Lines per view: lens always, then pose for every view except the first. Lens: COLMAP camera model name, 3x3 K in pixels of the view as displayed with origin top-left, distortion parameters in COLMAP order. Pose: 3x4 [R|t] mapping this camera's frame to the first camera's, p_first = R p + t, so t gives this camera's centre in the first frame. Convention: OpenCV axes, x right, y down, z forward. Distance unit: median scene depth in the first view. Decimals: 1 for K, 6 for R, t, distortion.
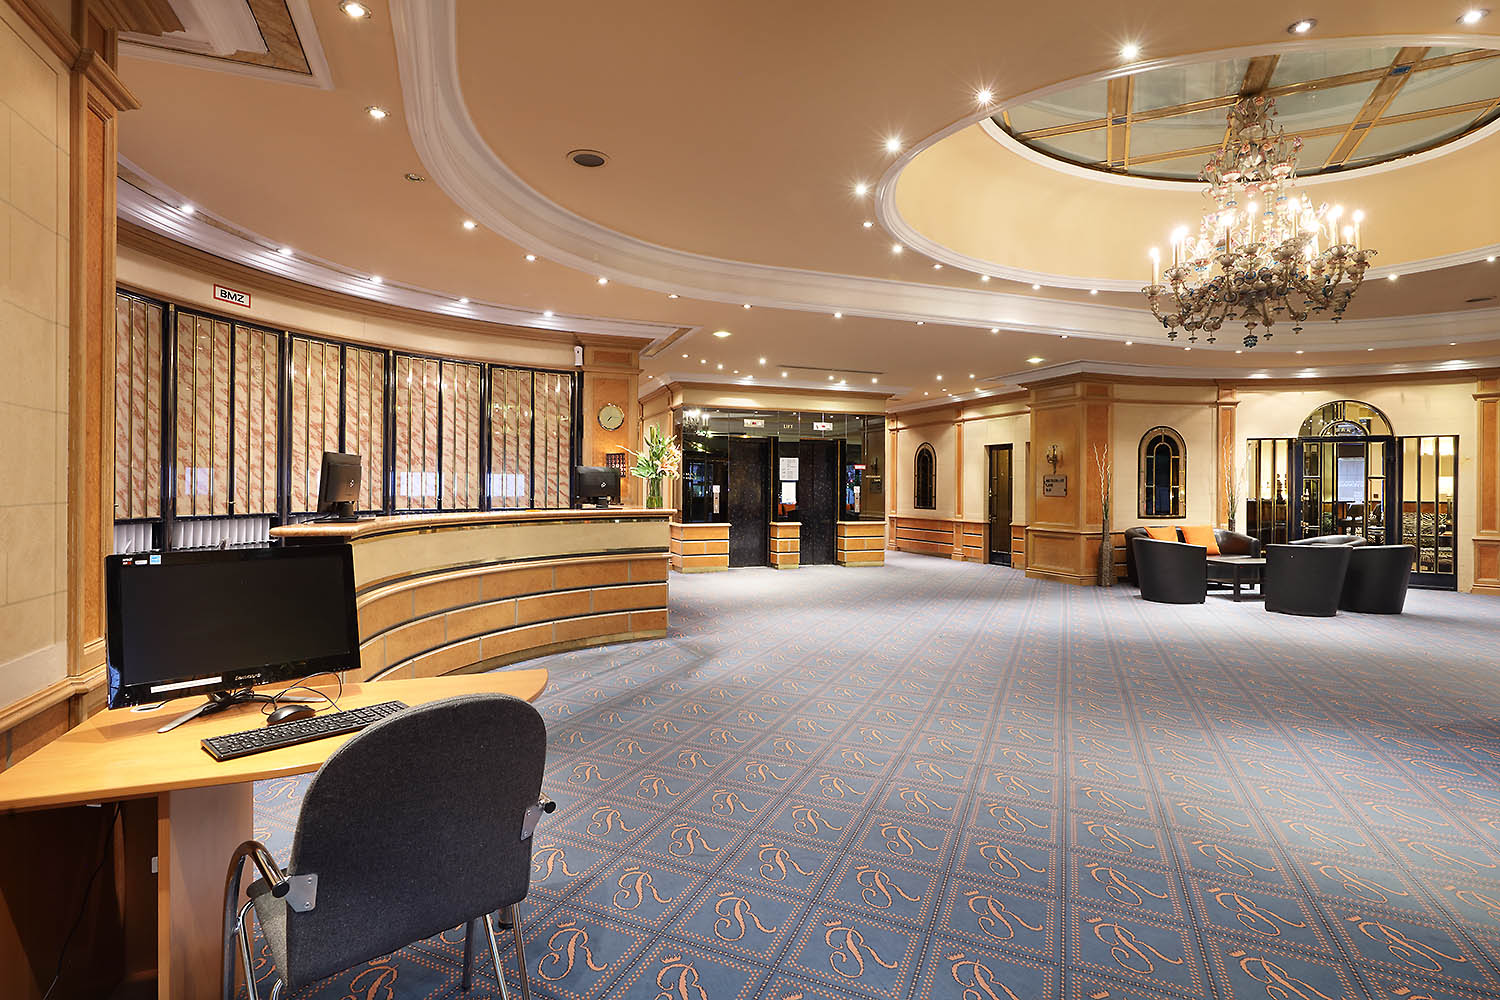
lens RADIAL K [[753.2, 0, 750.5], [0, 753.2, 482.1], [0, 0, 1]] dist [0.000485, 0.000076]
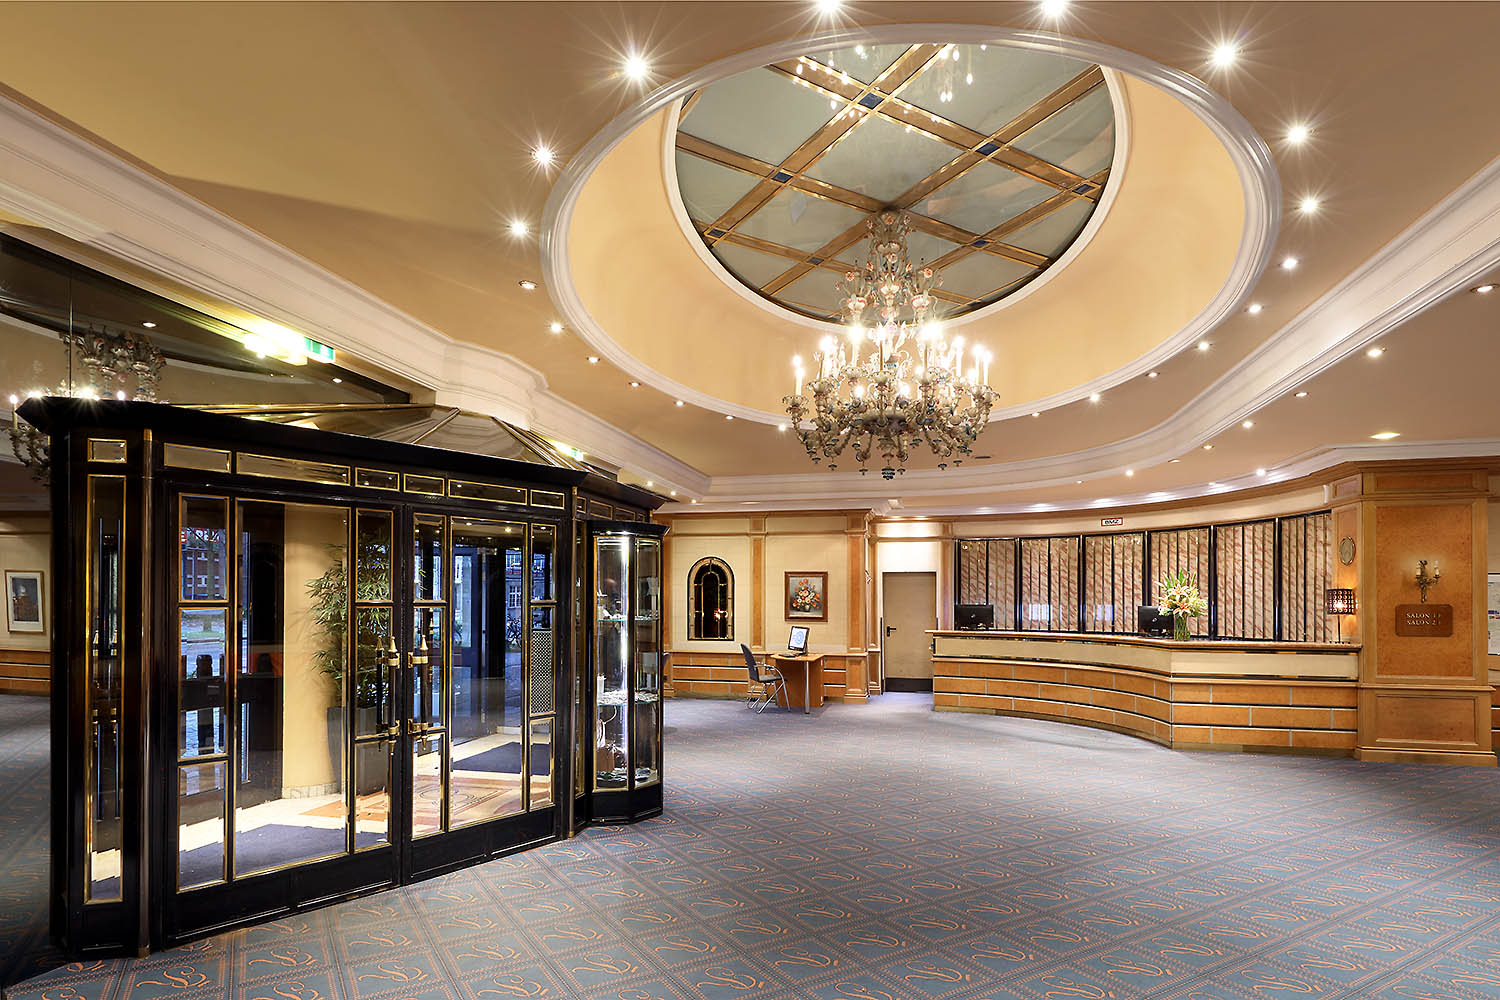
lens RADIAL K [[762.2, 0, 759.9], [0, 762.2, 603.2], [0, 0, 1]] dist [0.002211, 0.000749]
pose [[-0.565098, -0.005174, -0.825007, 1.438932], [-0.001935, 0.999986, -0.004945, -0.019341], [0.825021, -0.001198, -0.565100, 1.317293]]
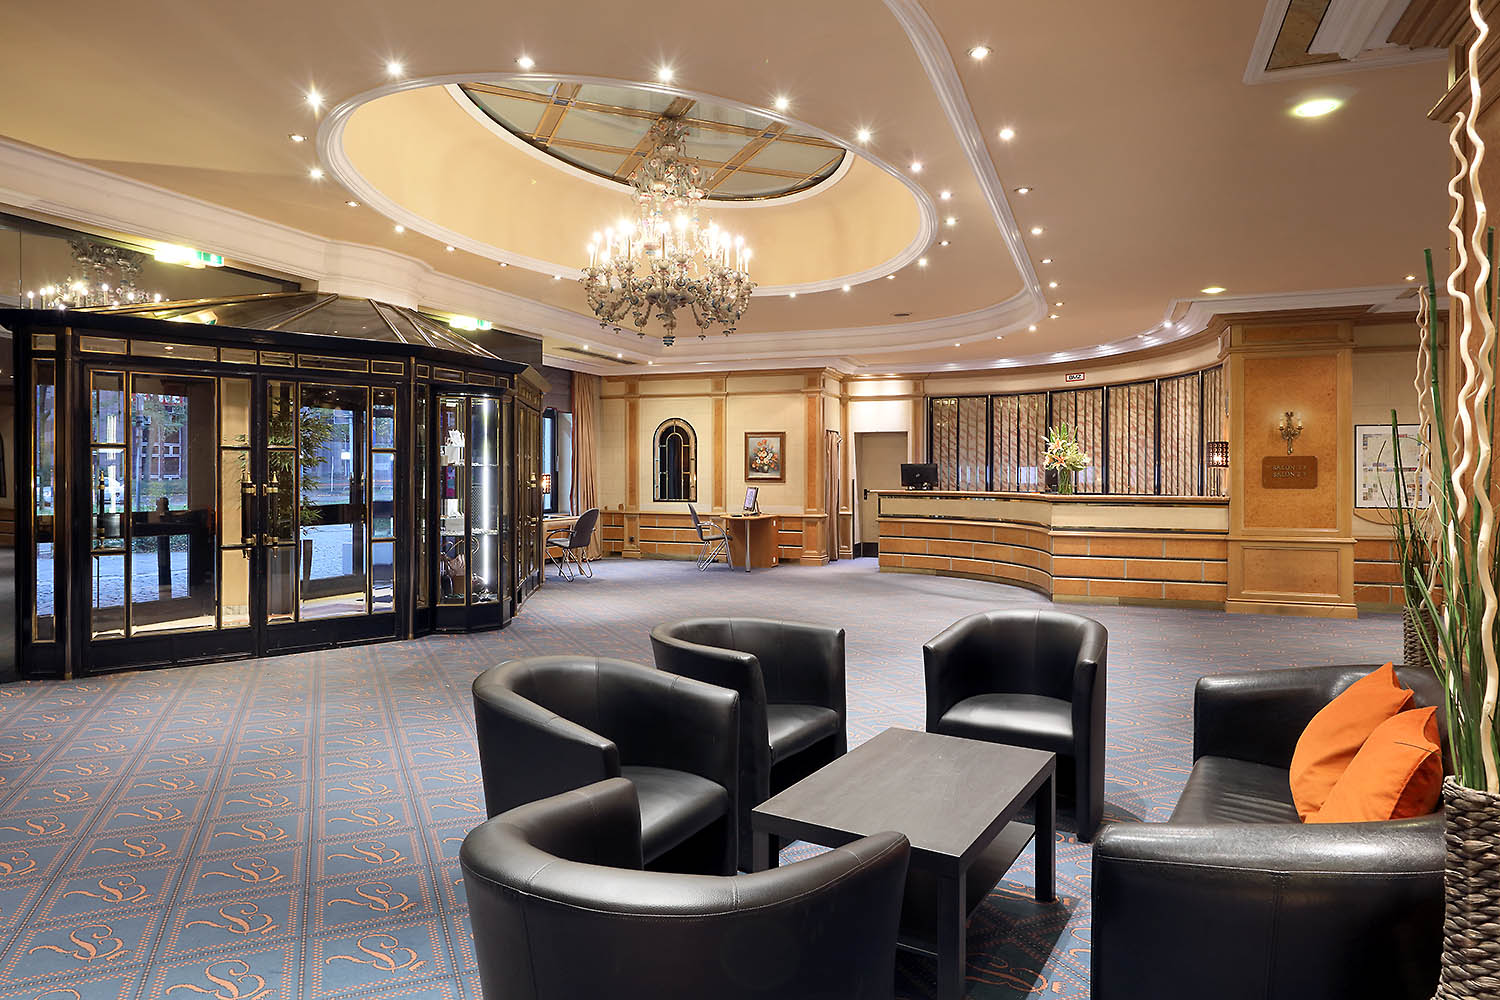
lens RADIAL K [[905.6, 0, 773.8], [0, 905.6, 483.4], [0, 0, 1]] dist [-0.001491, 0.001017]
pose [[-0.666793, -0.001201, -0.745242, 1.455512], [-0.002331, 0.999997, 0.000474, 0.020789], [0.745239, 0.002053, -0.666794, 1.878891]]
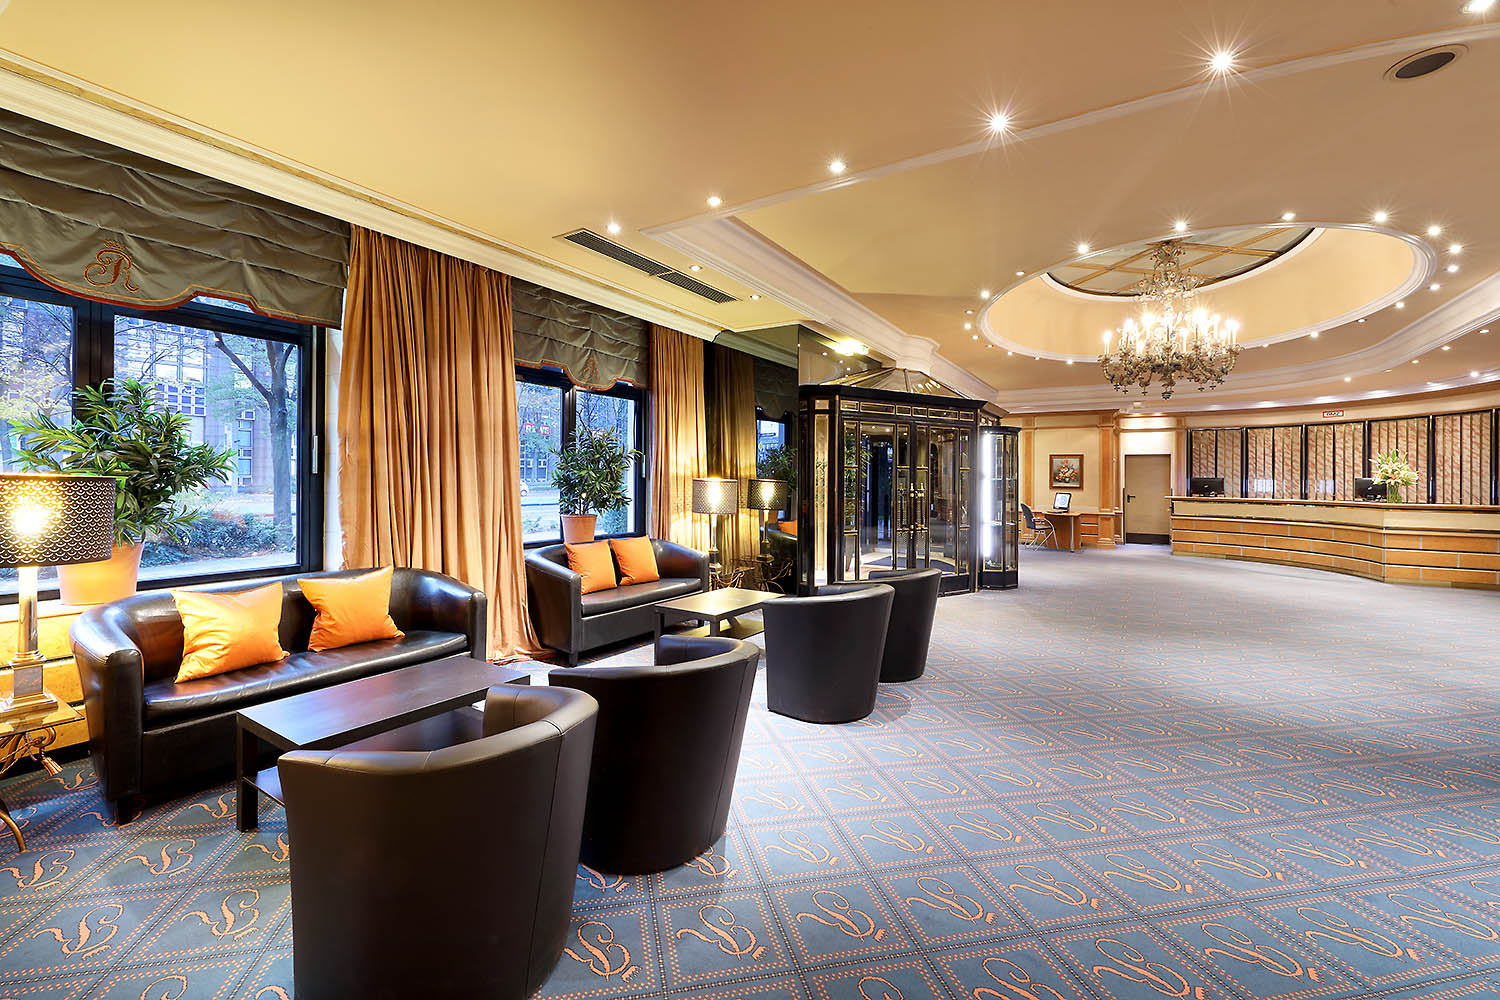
lens RADIAL K [[619.6, 0, 762.1], [0, 619.6, 479.8], [0, 0, 1]] dist [-0.000718, 0.000477]
pose [[-0.796506, -0.014561, -0.604455, 2.022404], [-0.012120, 0.999894, -0.008117, 0.014949], [0.604509, 0.000861, -0.796598, 1.440737]]
